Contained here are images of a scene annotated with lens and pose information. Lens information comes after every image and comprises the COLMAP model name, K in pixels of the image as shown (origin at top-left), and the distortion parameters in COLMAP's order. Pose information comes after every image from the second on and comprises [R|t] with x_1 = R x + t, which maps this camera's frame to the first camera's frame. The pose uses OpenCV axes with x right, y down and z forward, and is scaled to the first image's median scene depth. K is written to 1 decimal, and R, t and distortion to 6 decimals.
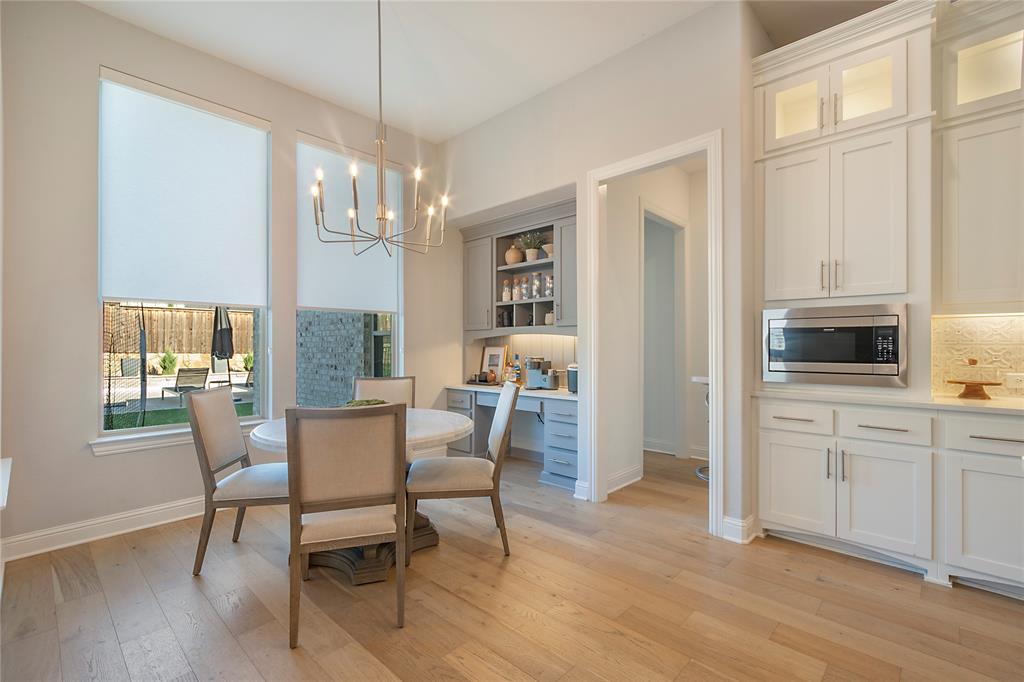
lens RADIAL K [[457.6, 0, 512.5], [0, 457.6, 344.7], [0, 0, 1]] dist [0.000933, 0.000208]
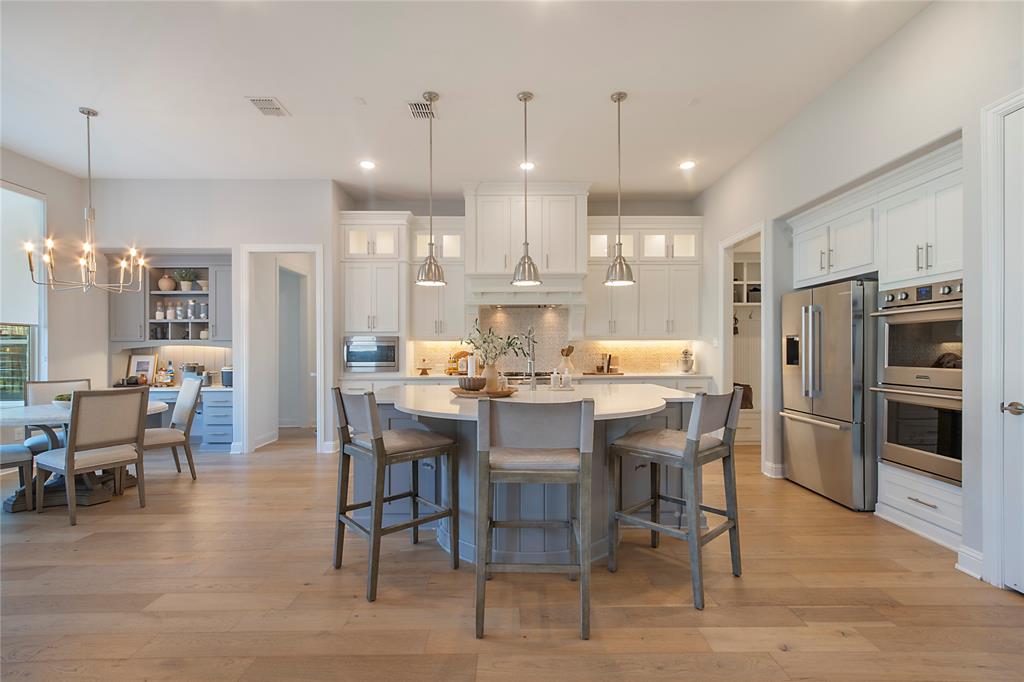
lens RADIAL K [[453.1, 0, 512.0], [0, 453.1, 351.9], [0, 0, 1]] dist [0.012569, 0.000116]
pose [[0.719958, -0.004711, 0.694001, -0.199988], [0.001262, 0.999984, 0.005479, -0.011139], [-0.694016, -0.003069, 0.719953, -0.614779]]
